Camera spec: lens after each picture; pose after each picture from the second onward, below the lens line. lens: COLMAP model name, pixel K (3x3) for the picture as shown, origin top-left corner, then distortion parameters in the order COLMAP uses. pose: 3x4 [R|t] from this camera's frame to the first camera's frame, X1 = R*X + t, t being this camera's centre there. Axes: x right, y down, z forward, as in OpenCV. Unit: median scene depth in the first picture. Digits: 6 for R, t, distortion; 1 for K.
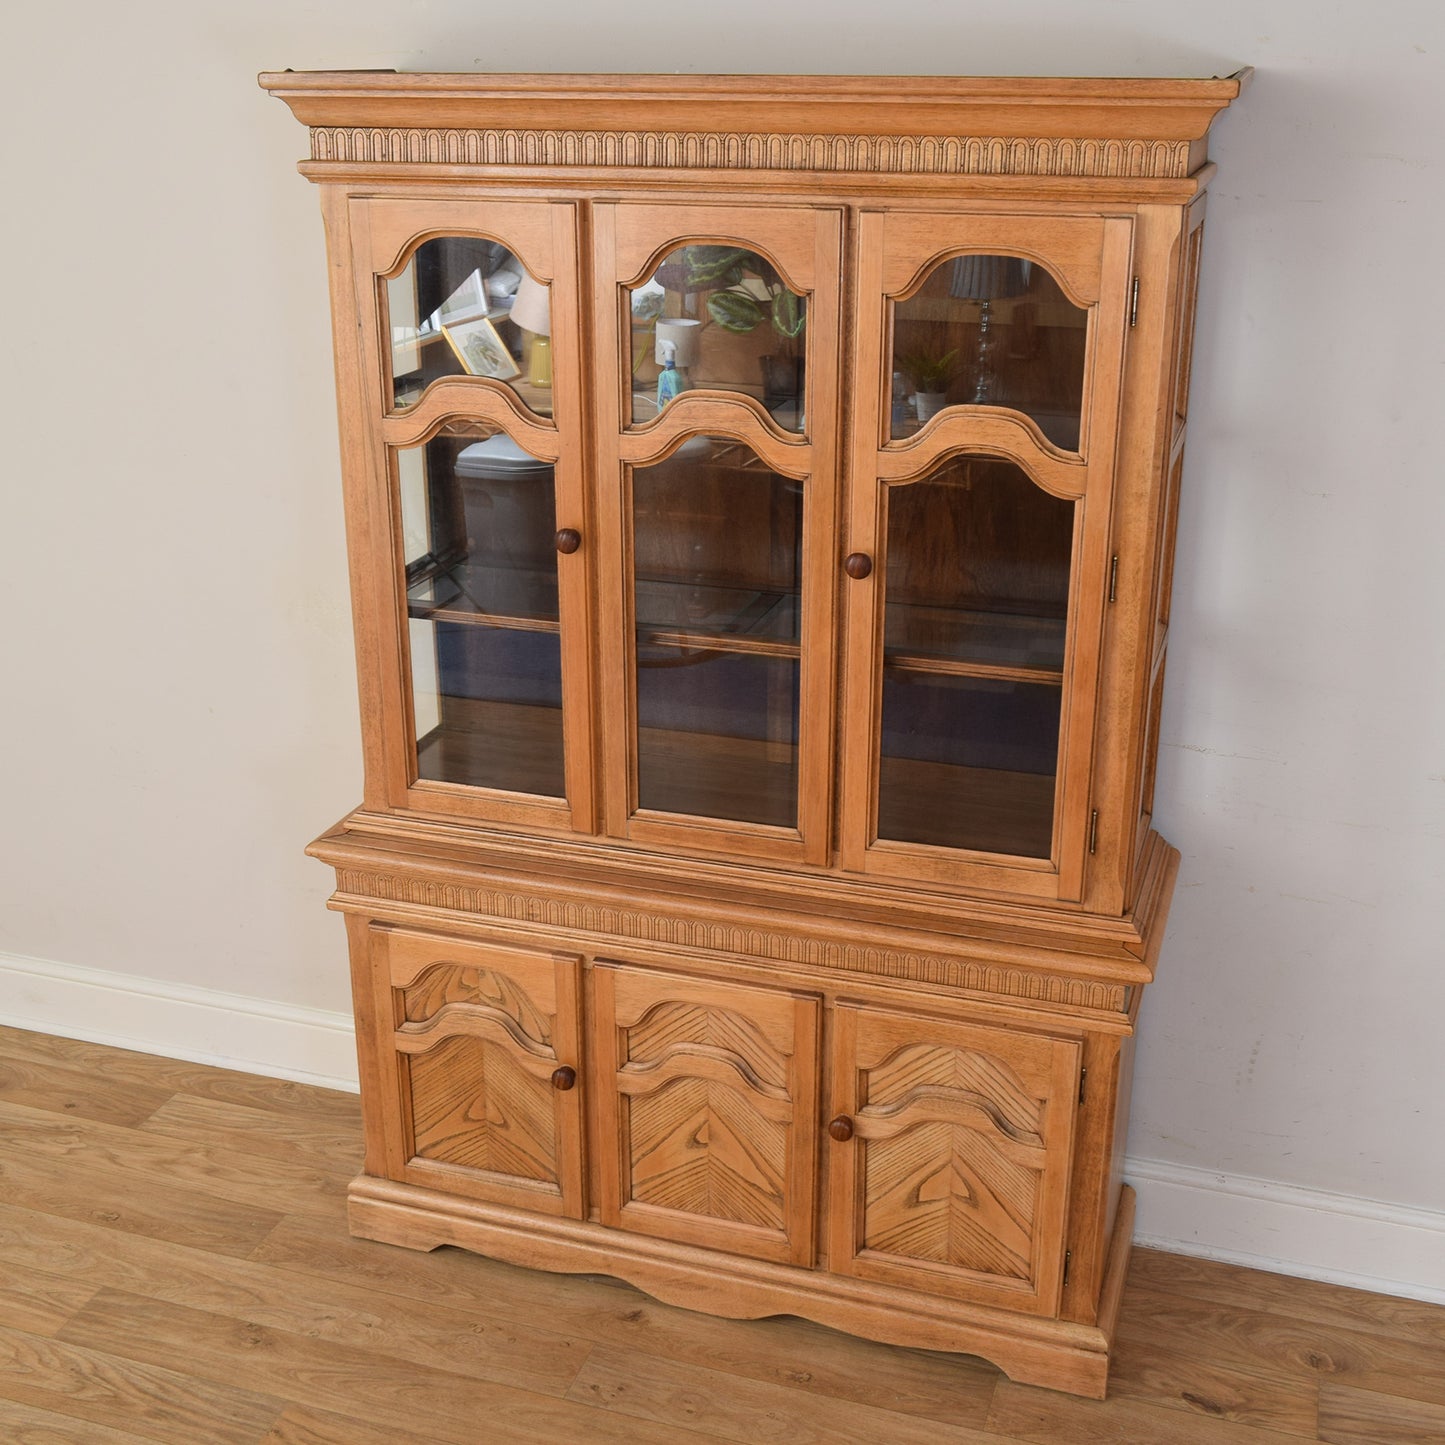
lens RADIAL K [[1800.5, 0, 718.5], [0, 1800.5, 705.6], [0, 0, 1]] dist [-0.024535, 0.014082]
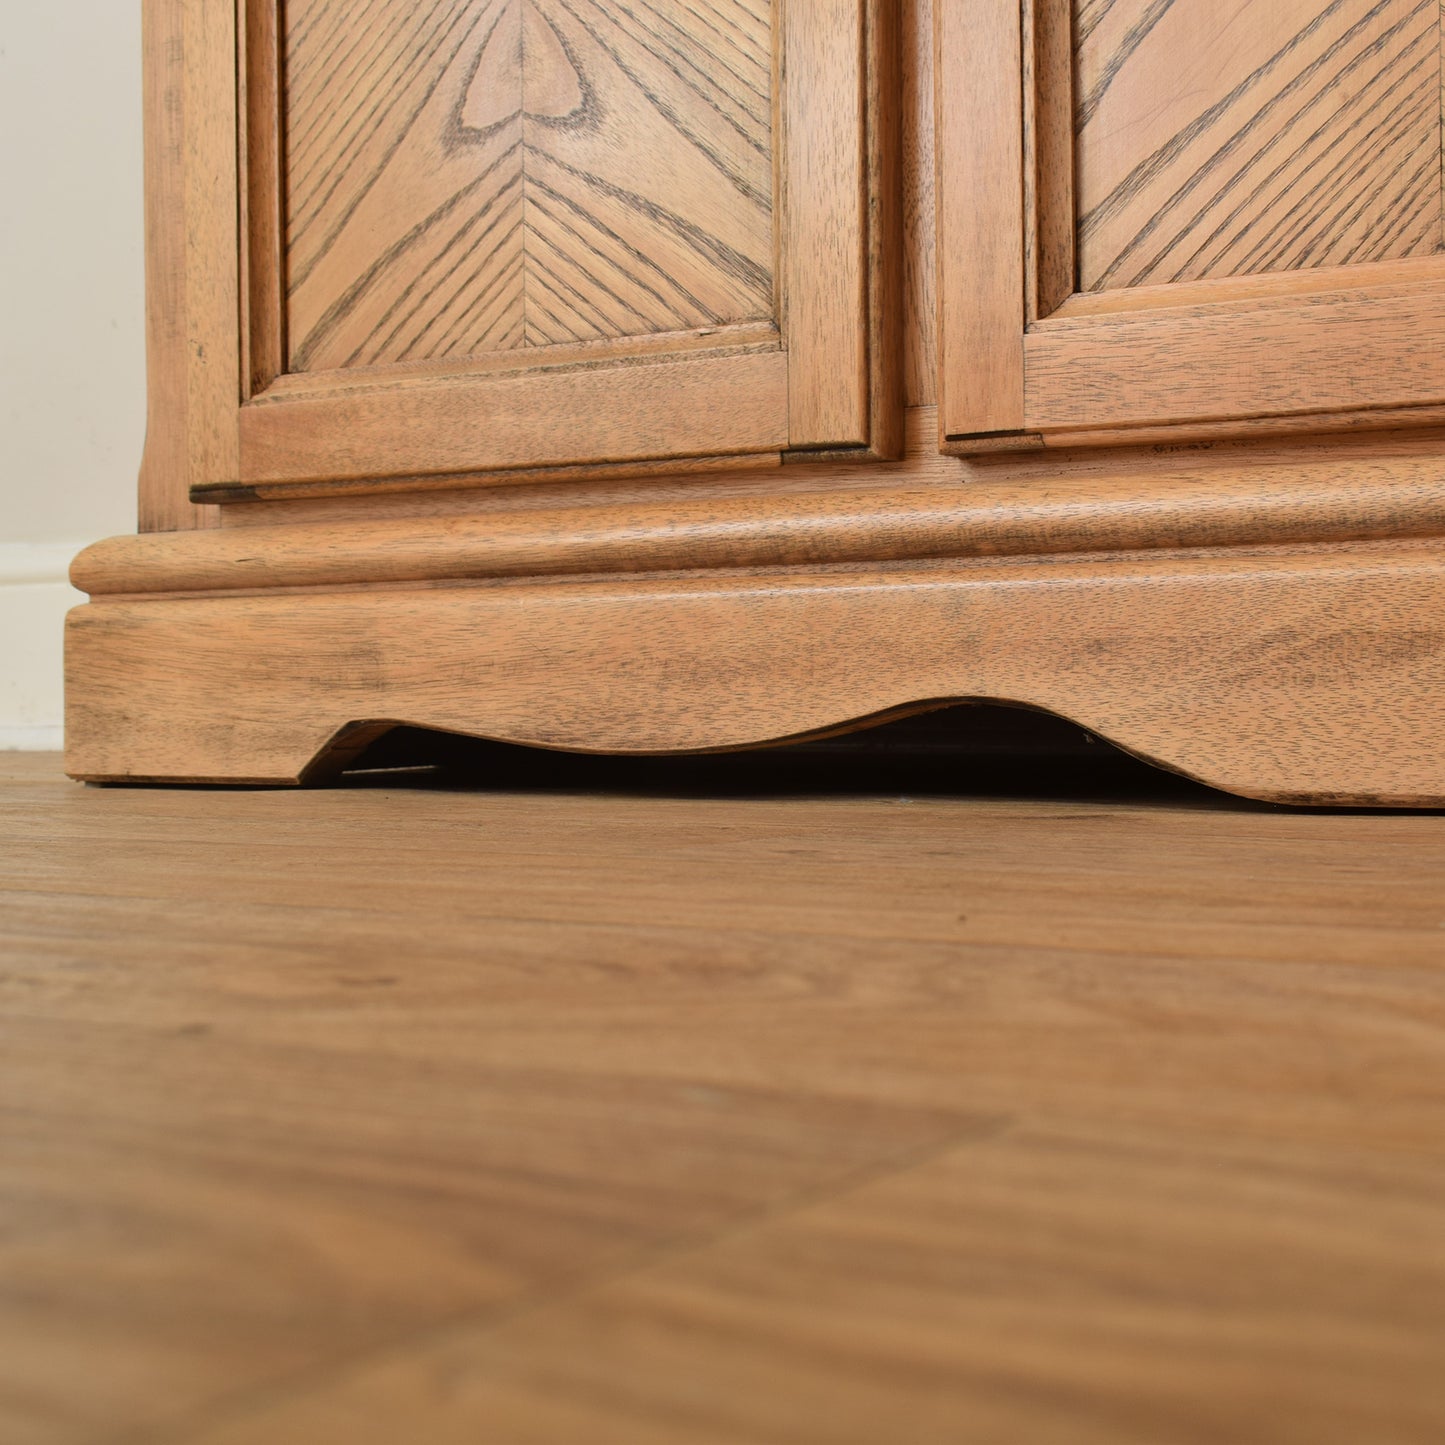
lens RADIAL K [[2459.2, 0, 723.9], [0, 2459.2, 698.0], [0, 0, 1]] dist [-0.021356, -0.040712]
pose [[0.962131, -0.007331, -0.272490, -0.008871], [-0.086601, 0.939628, -0.331057, 0.448043], [0.258466, 0.342118, 0.903410, 0.772122]]
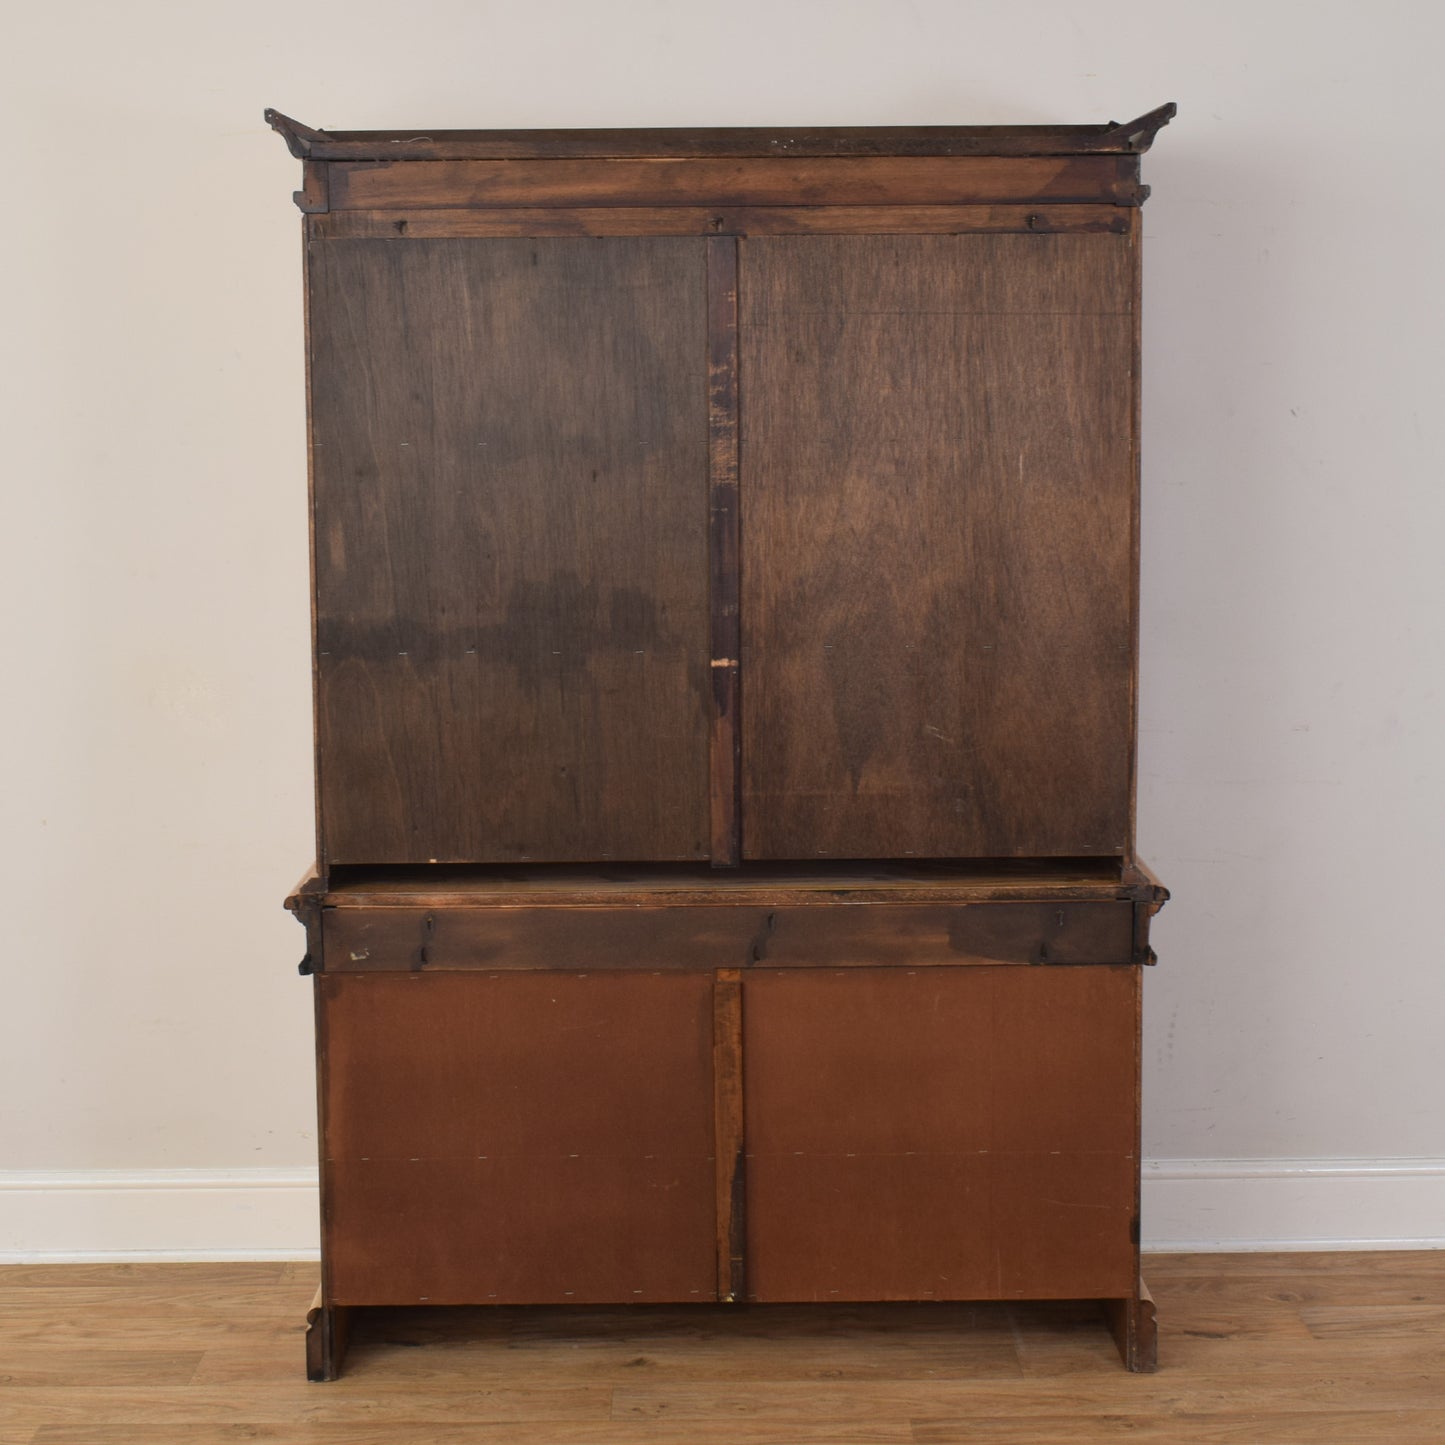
lens RADIAL K [[2459.2, 0, 723.9], [0, 2459.2, 698.0], [0, 0, 1]] dist [-0.021356, -0.040712]
pose [[0.946090, -0.049790, 0.320054, -0.424588], [0.119552, 0.972023, -0.202185, 0.281641], [-0.301033, 0.229548, 0.925574, -0.311777]]
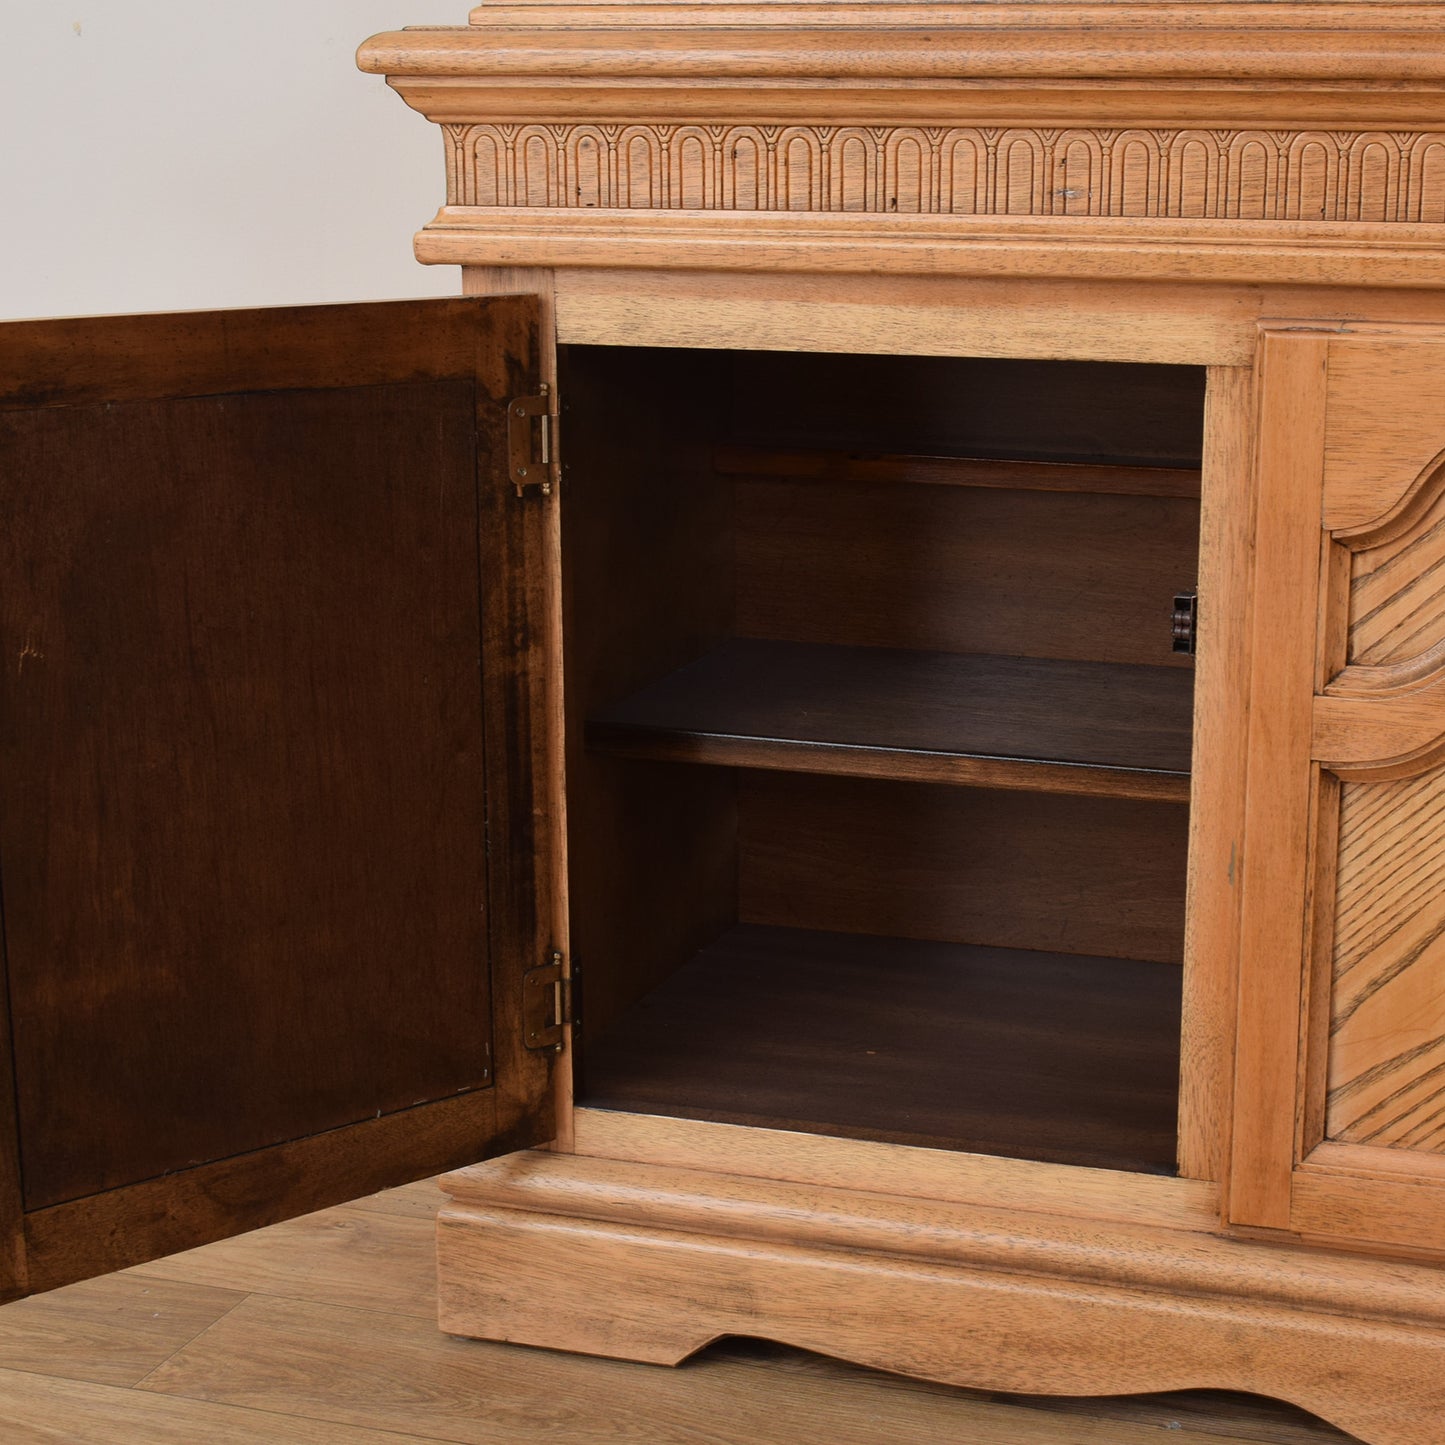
lens RADIAL K [[2702.9, 0, 917.5], [0, 2702.9, 774.7], [0, 0, 1]] dist [-0.013999, -0.043067]
pose [[0.999448, 0.000382, 0.033207, -0.147112], [0.003279, 0.993913, -0.110123, 0.276766], [-0.033047, 0.110172, 0.993363, 0.529678]]
